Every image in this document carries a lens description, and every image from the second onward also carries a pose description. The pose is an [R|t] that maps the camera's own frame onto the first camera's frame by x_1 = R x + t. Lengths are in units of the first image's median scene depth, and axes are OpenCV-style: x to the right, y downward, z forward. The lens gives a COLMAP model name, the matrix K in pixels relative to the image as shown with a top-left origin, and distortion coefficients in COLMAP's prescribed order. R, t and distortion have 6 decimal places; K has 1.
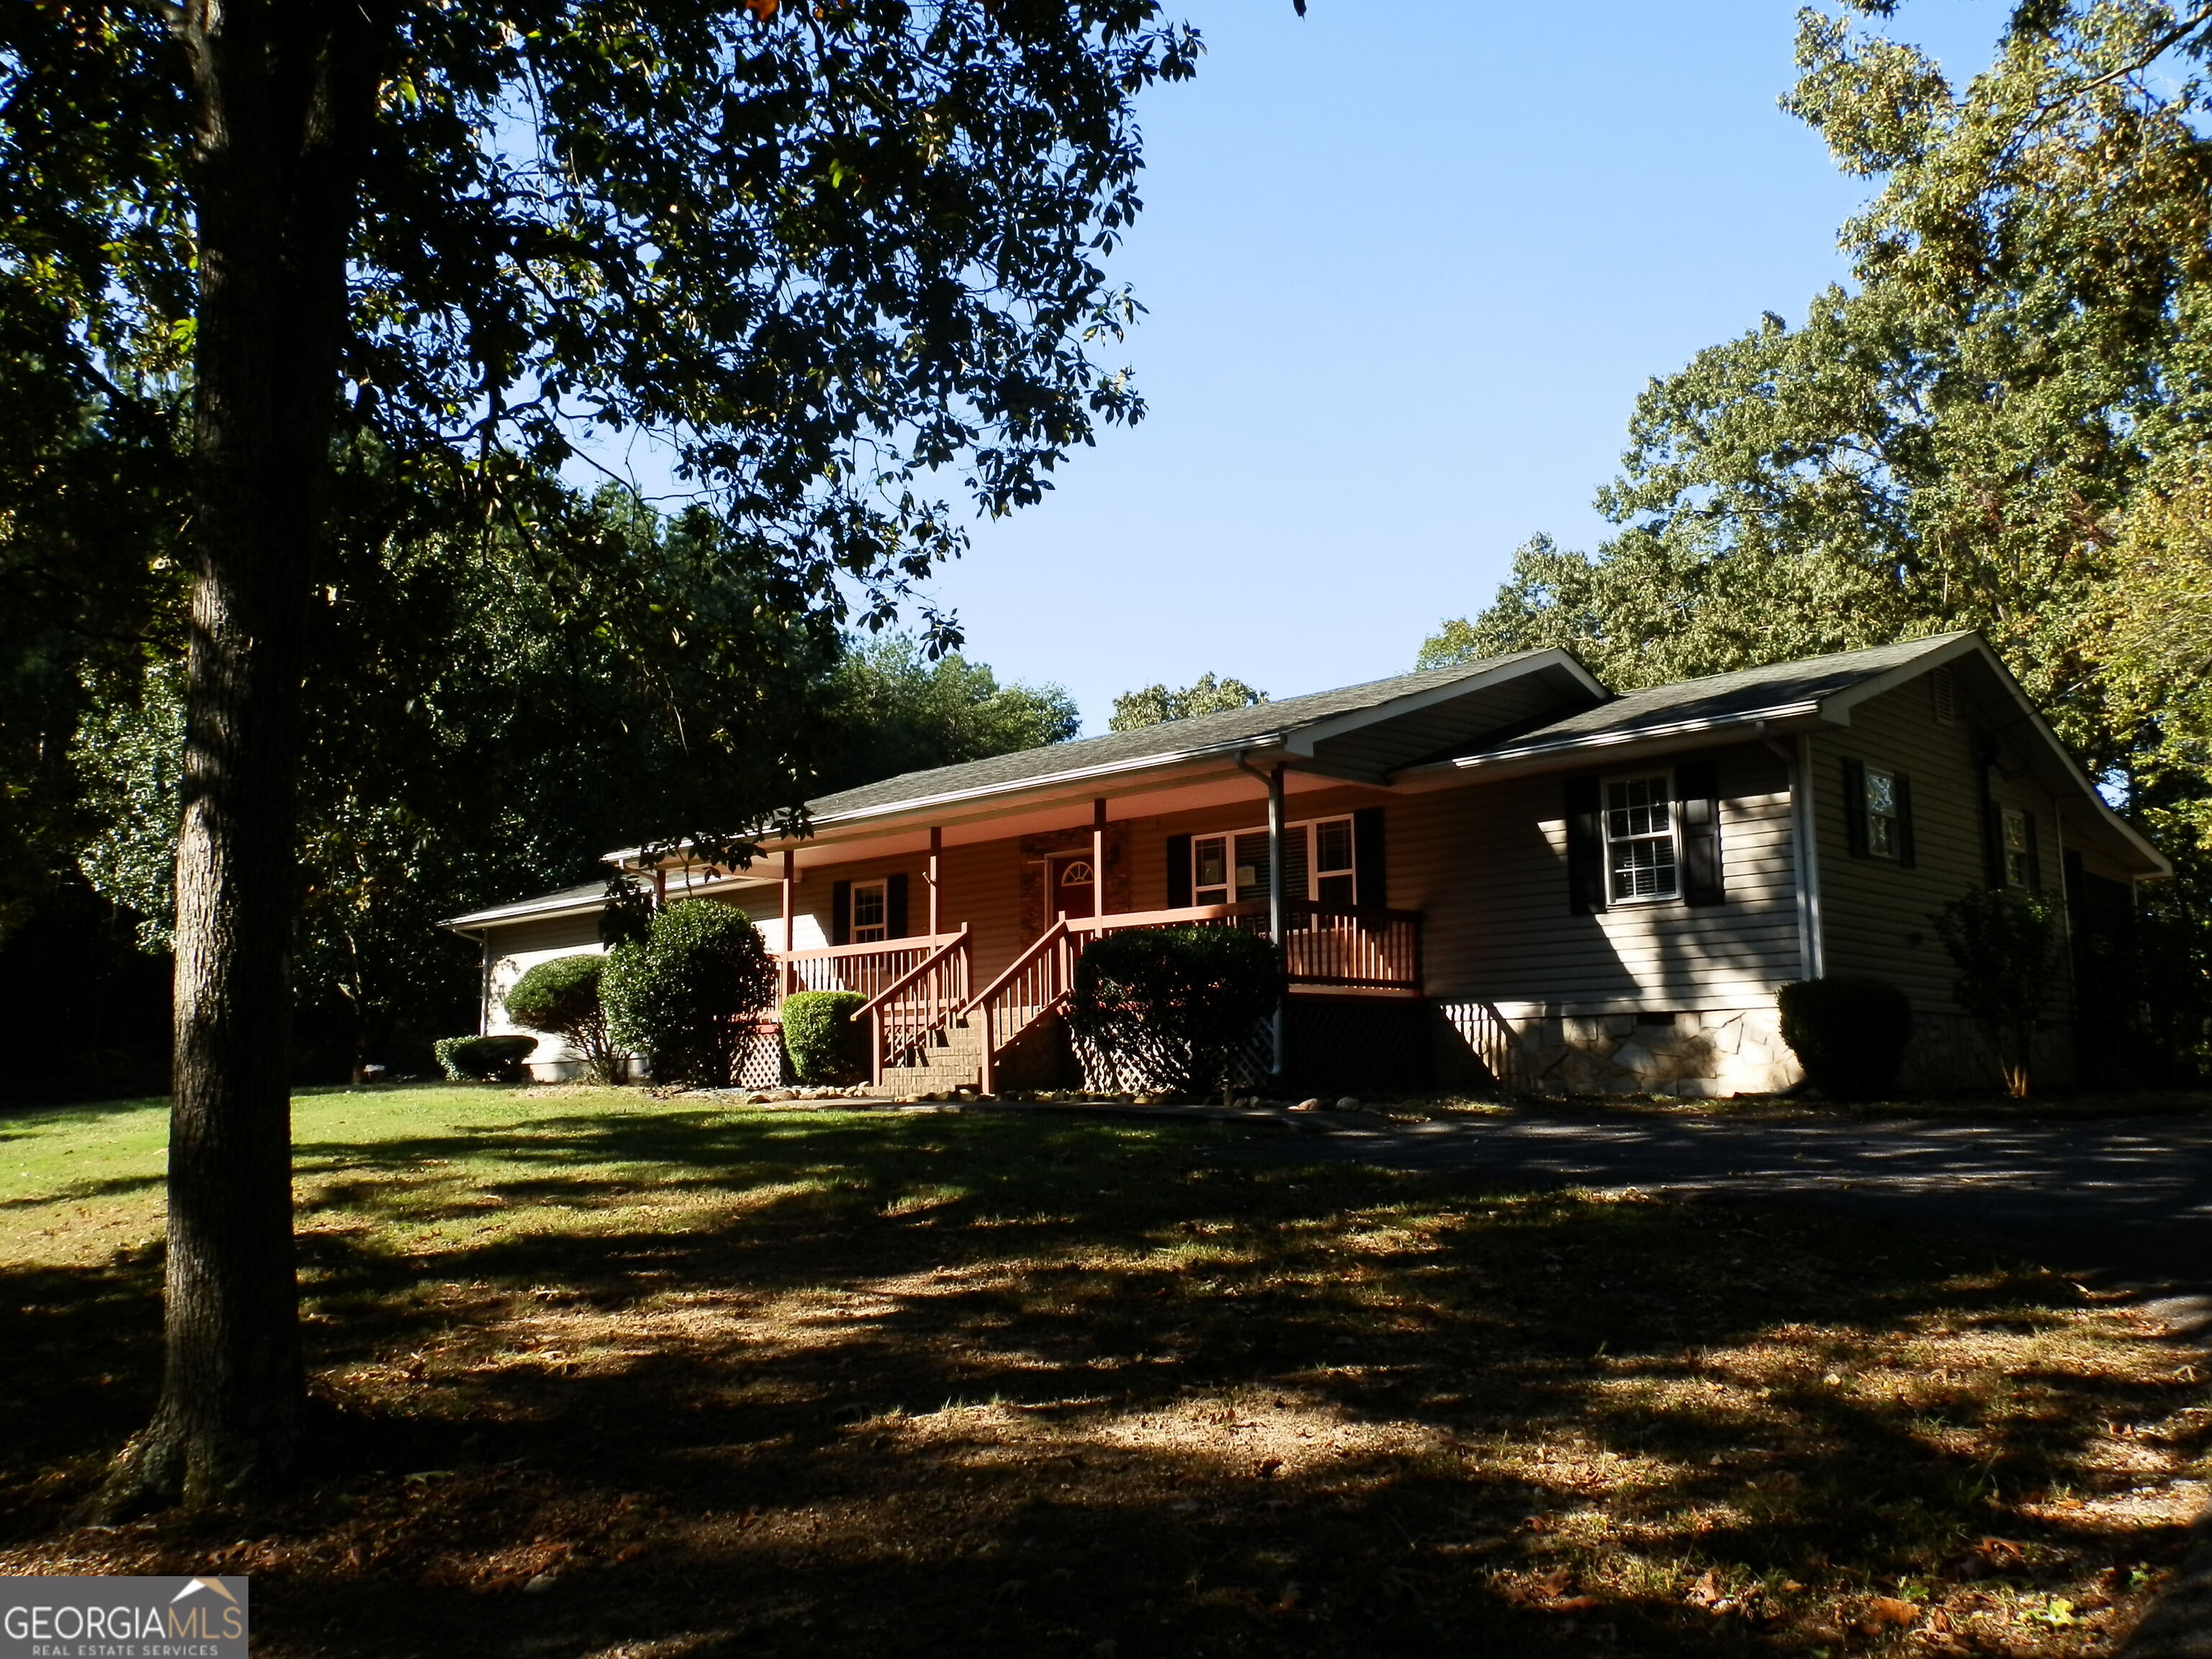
lens RADIAL K [[1809.0, 0, 1106.0], [0, 1809.0, 829.5], [0, 0, 1]] dist [-0.008760, -0.001881]
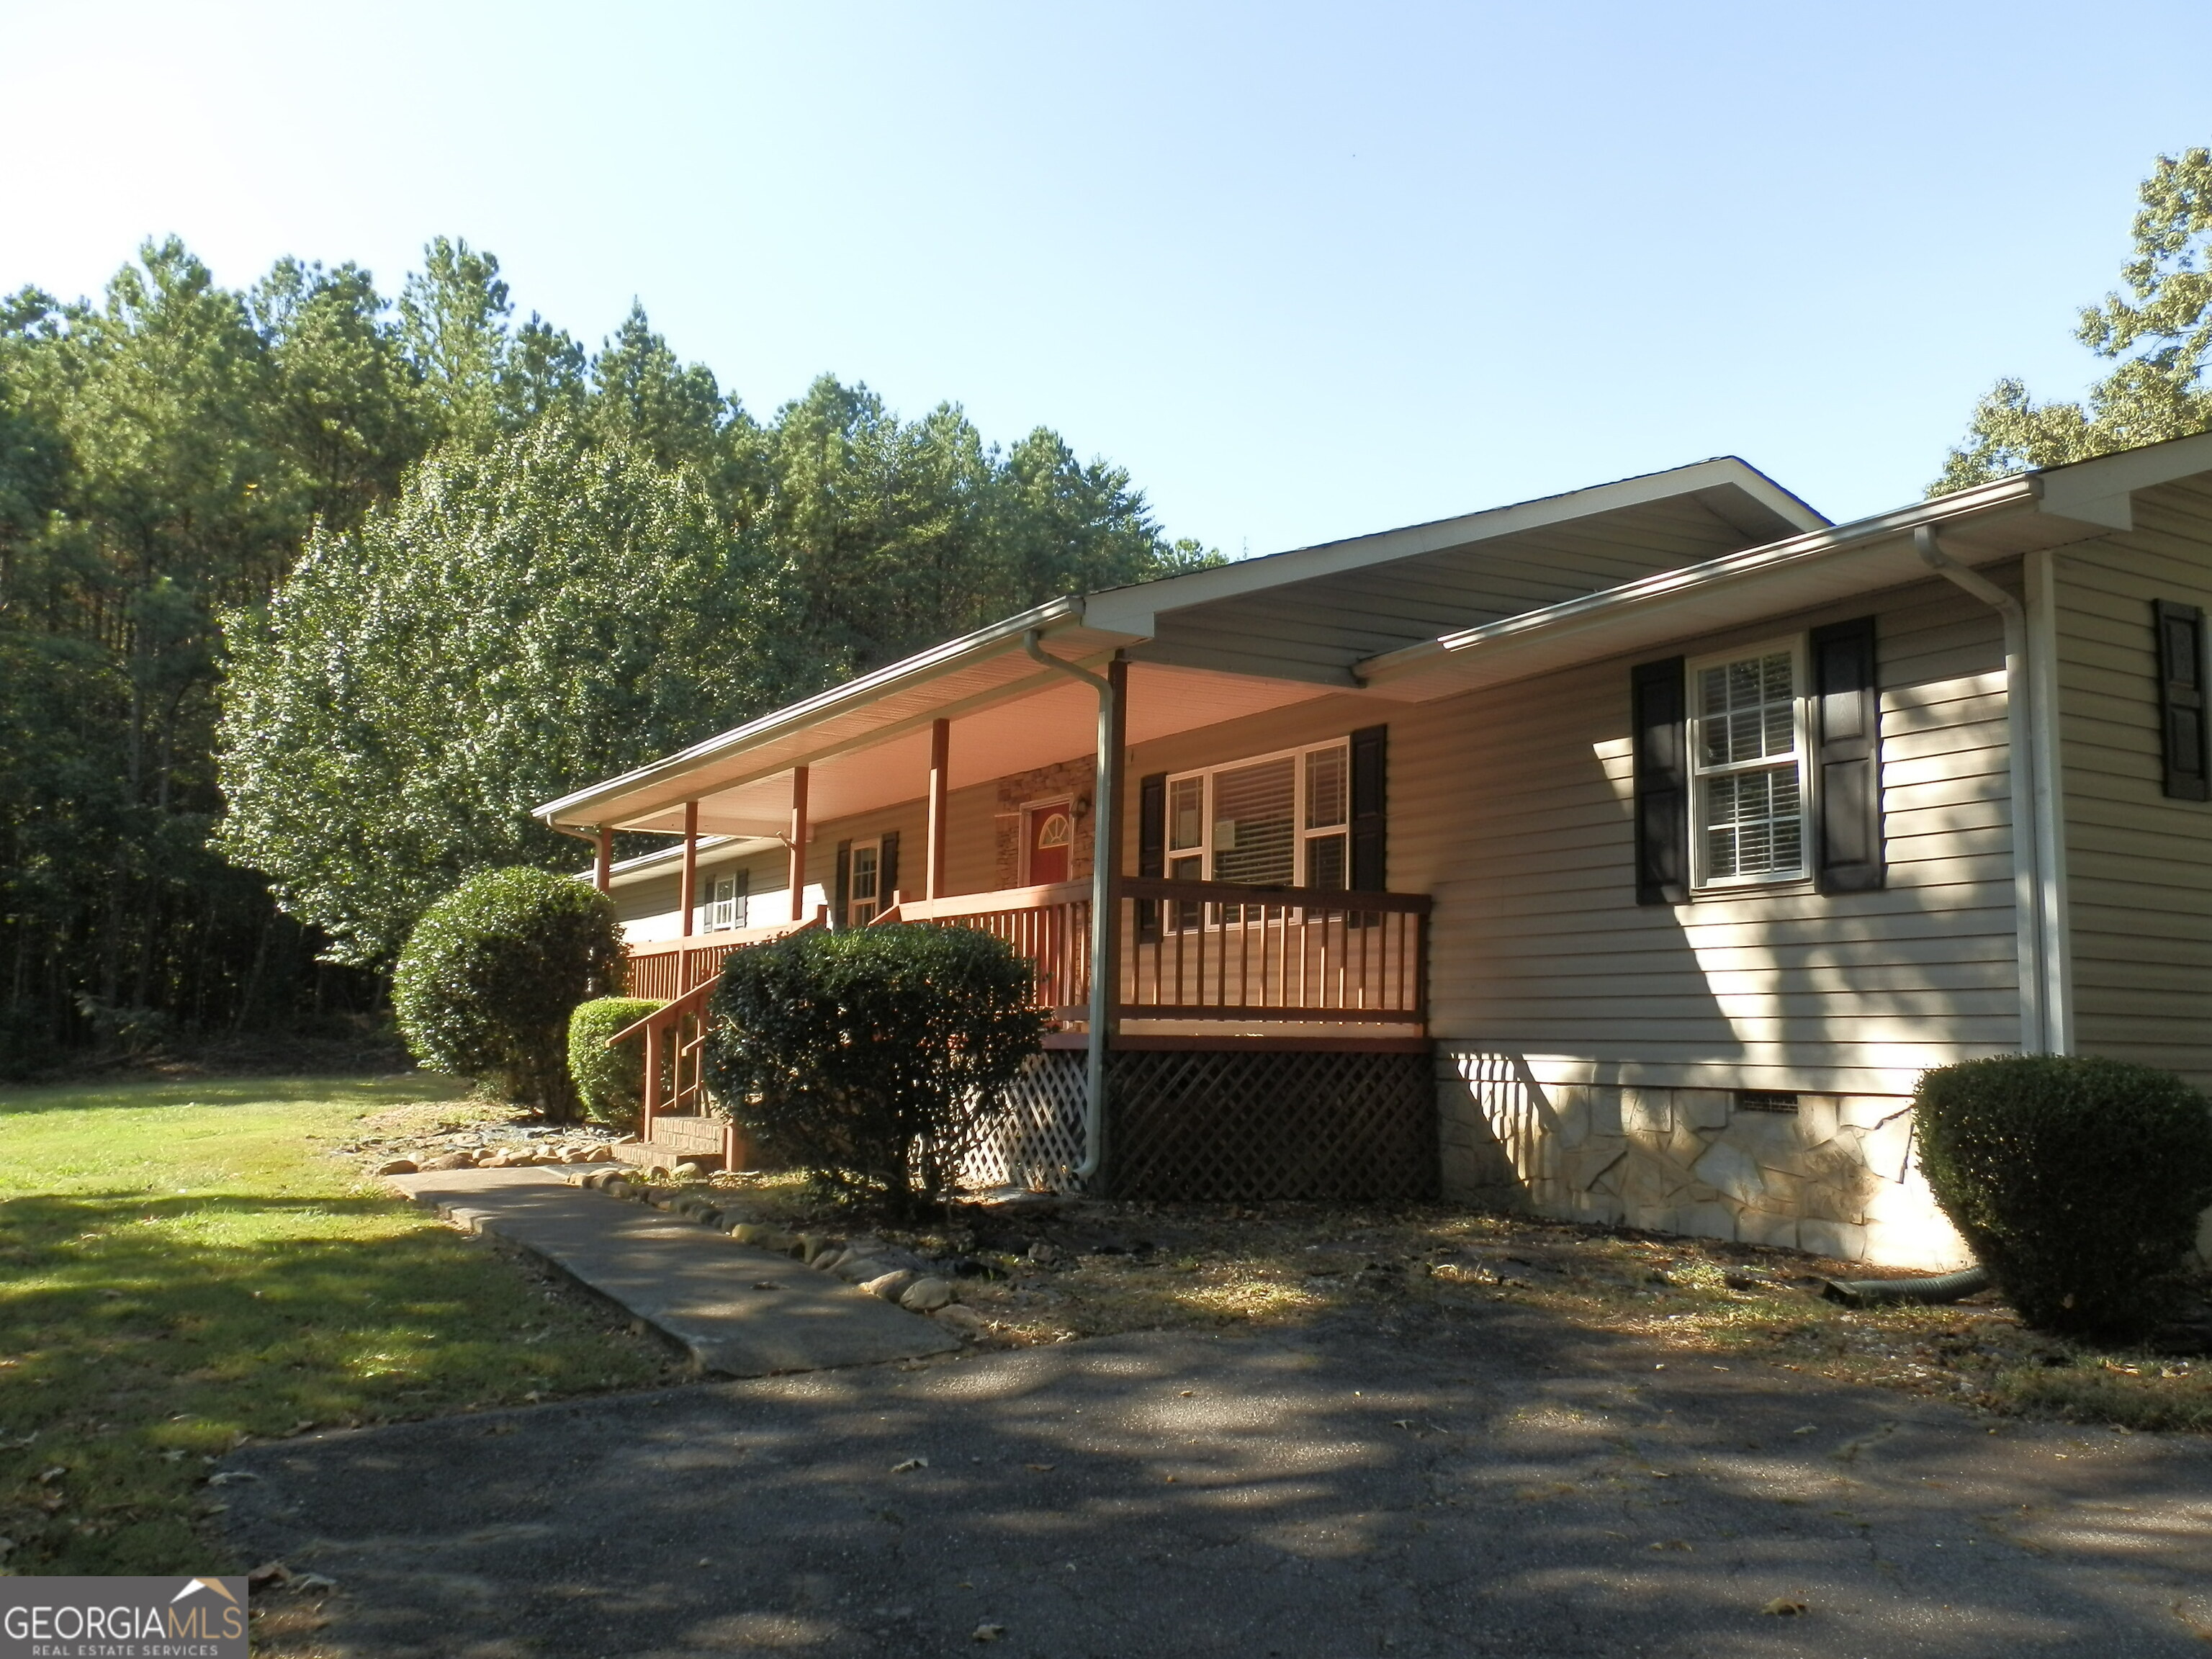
lens RADIAL K [[1831.4, 0, 1106.0], [0, 1831.4, 829.5], [0, 0, 1]] dist [-0.005283, -0.016902]
pose [[0.959399, -0.003899, -0.282024, 0.251540], [0.011706, 0.999593, 0.026003, 0.006506], [0.281808, -0.028249, 0.959055, 0.395946]]
